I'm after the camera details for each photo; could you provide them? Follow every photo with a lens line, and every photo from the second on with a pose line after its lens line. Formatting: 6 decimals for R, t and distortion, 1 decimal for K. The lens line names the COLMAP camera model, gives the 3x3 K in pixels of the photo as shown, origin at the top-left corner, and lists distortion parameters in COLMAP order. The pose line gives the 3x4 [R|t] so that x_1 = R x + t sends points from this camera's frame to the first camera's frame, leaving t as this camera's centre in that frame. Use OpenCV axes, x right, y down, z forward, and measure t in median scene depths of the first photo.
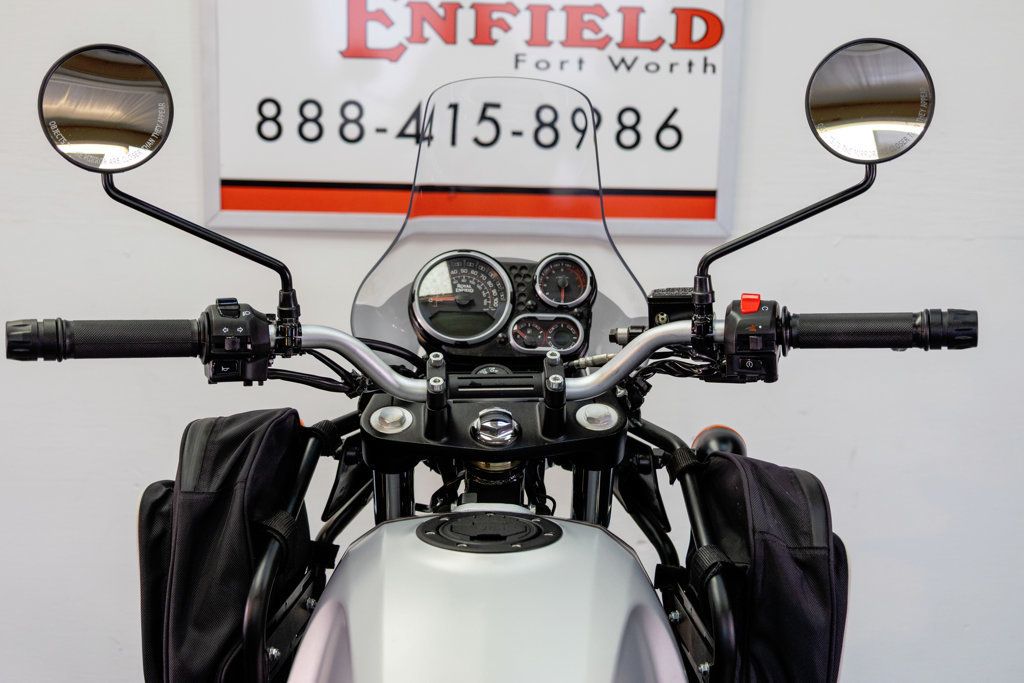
lens RADIAL K [[1579.2, 0, 512.0], [0, 1579.2, 341.5], [0, 0, 1]] dist [0.017980, 0.070576]
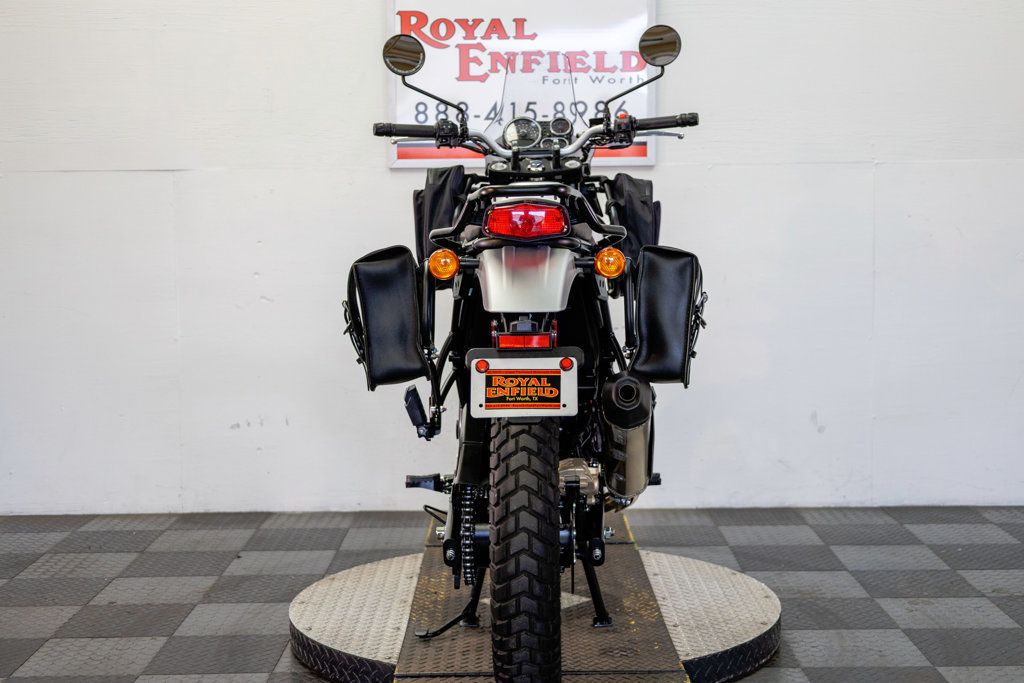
lens RADIAL K [[1579.2, 0, 512.0], [0, 1579.2, 341.5], [0, 0, 1]] dist [0.017980, 0.070576]
pose [[0.999222, -0.028294, -0.027493, 0.013897], [0.025544, 0.995086, -0.095666, 0.578436], [0.030064, 0.094889, 0.995034, -1.624769]]
